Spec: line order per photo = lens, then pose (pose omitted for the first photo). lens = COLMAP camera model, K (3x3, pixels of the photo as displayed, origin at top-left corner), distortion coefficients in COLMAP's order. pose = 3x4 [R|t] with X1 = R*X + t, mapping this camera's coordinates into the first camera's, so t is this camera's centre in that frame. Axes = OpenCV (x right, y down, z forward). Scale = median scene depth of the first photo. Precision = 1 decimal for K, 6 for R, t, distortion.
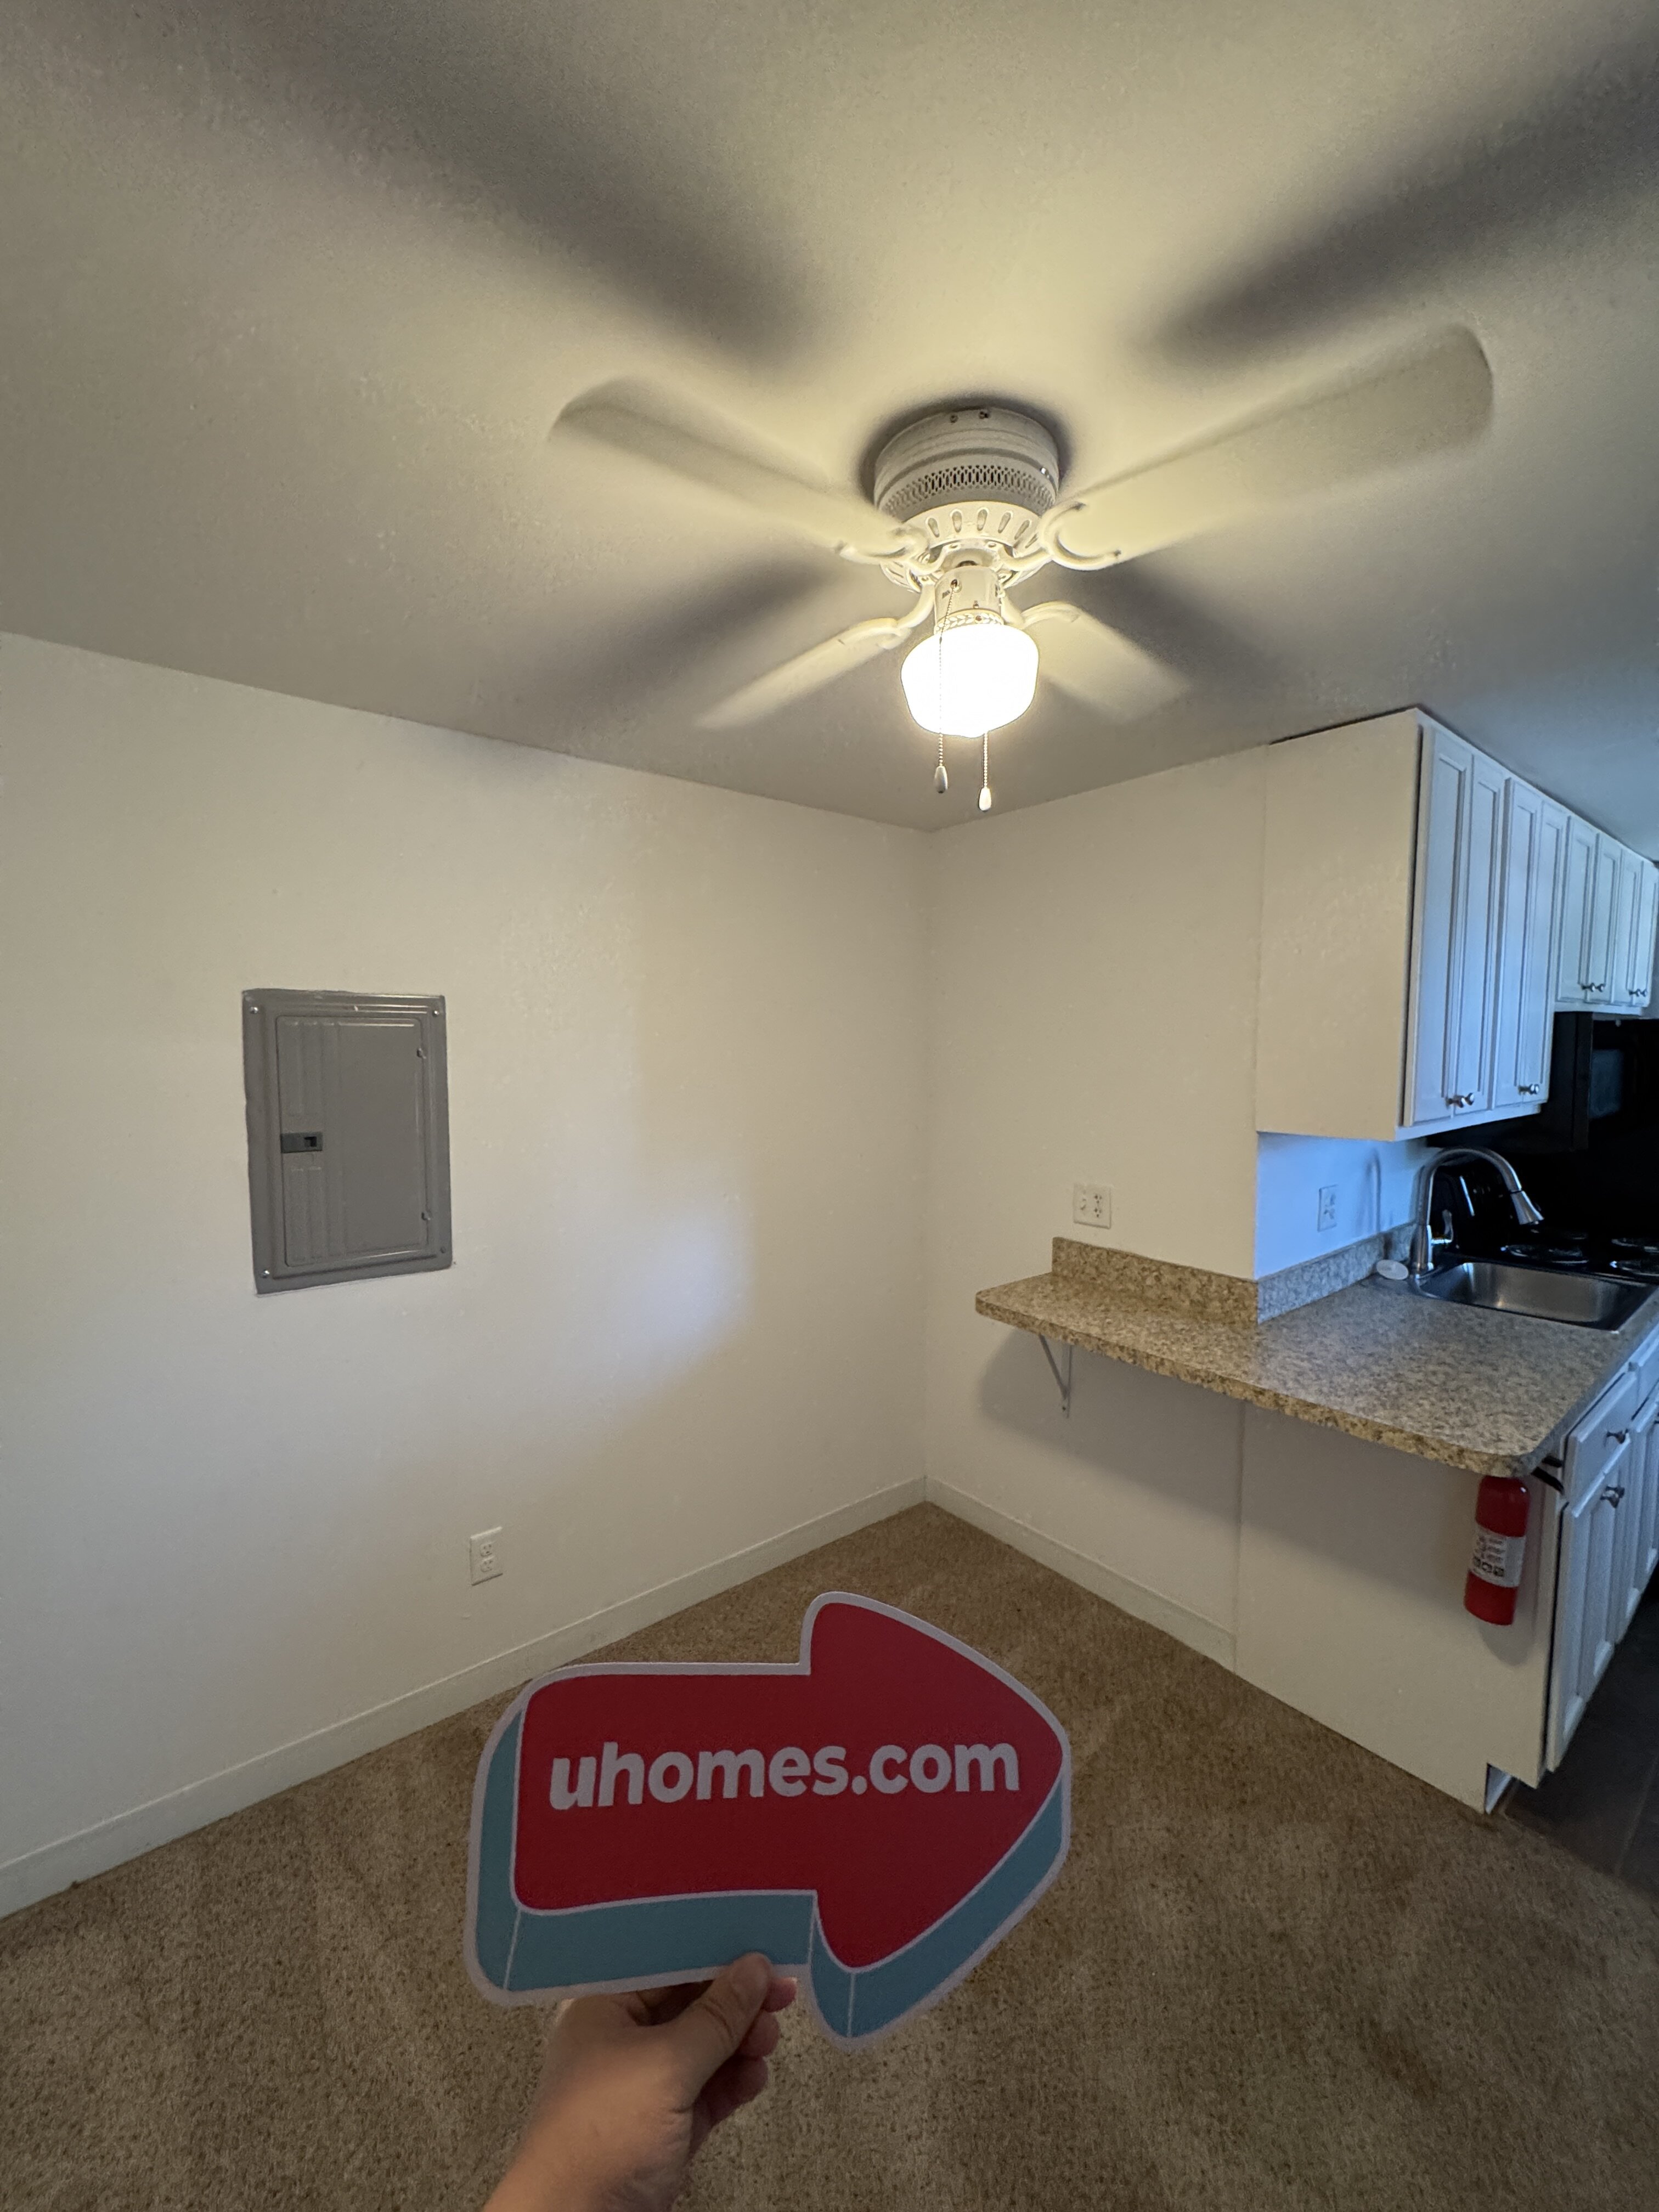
lens RADIAL K [[857.0, 0, 858.3], [0, 857.0, 1101.0], [0, 0, 1]] dist [0.000998, 0.000299]
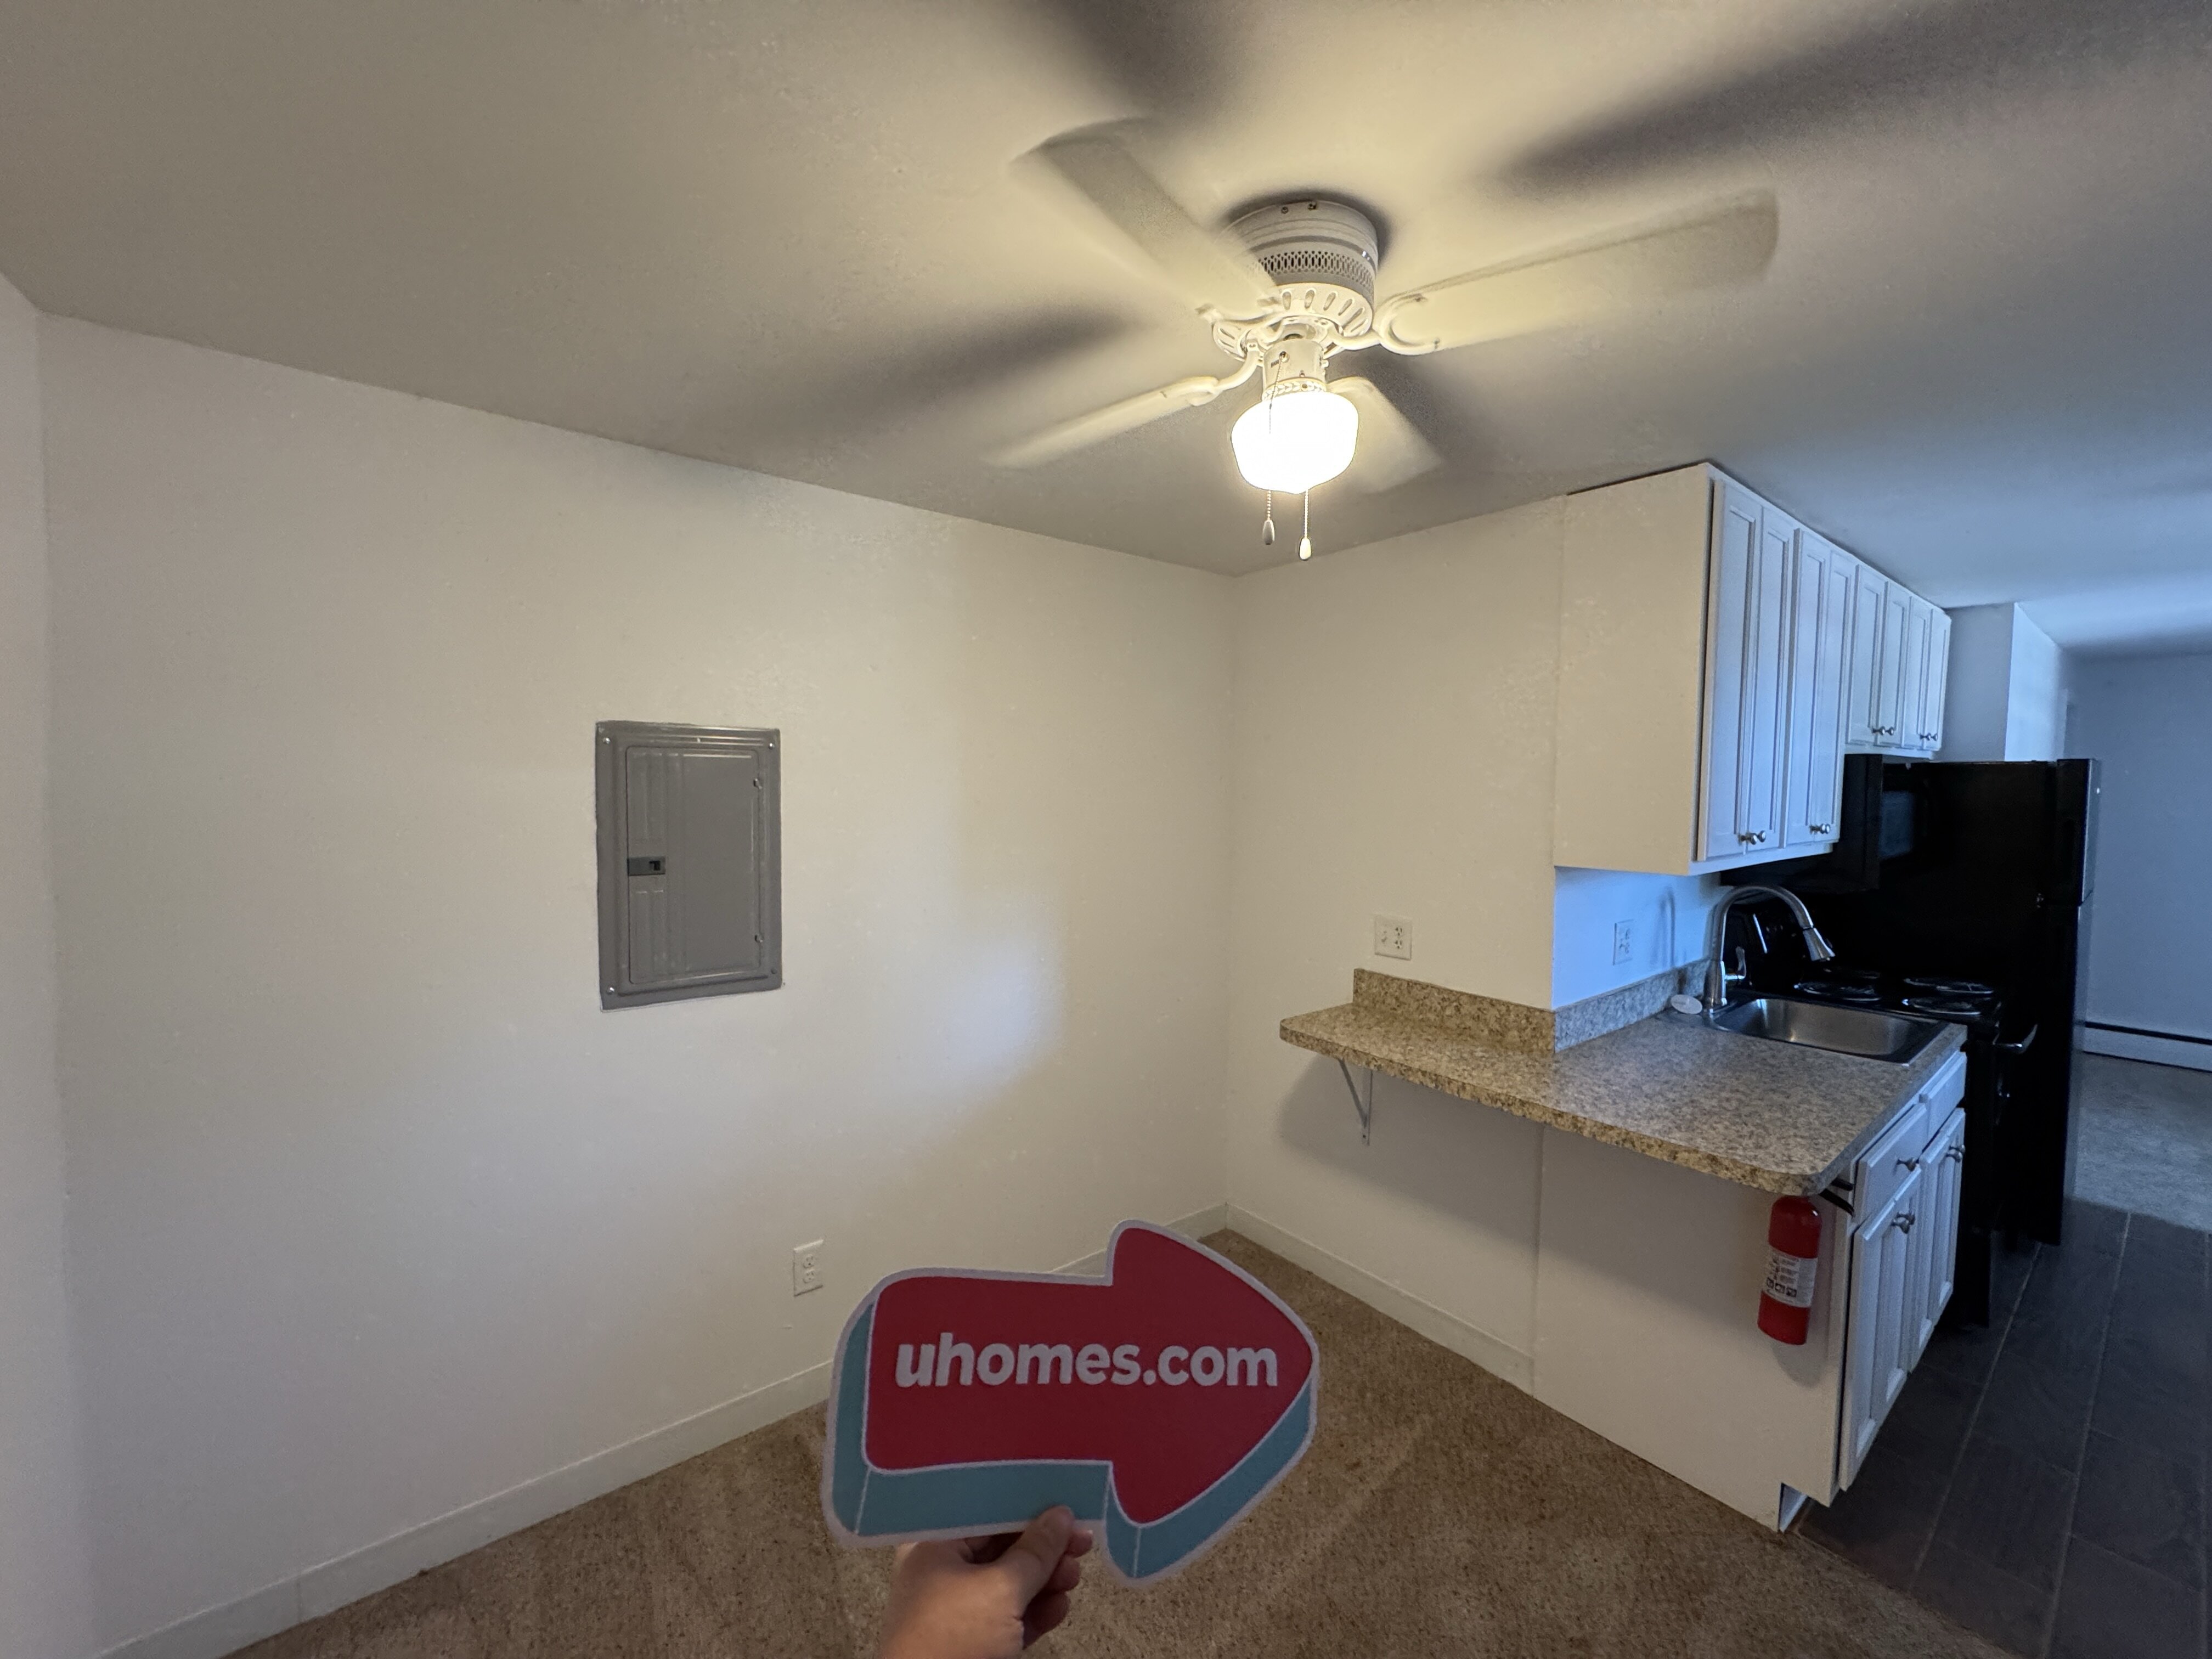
lens RADIAL K [[889.7, 0, 1115.7], [0, 889.7, 831.7], [0, 0, 1]] dist [0.001502, -0.000235]
pose [[0.999889, 0.008733, -0.012099, -0.055857], [-0.008963, 0.999778, -0.019085, 0.020461], [0.011930, 0.019191, 0.999745, -0.087759]]
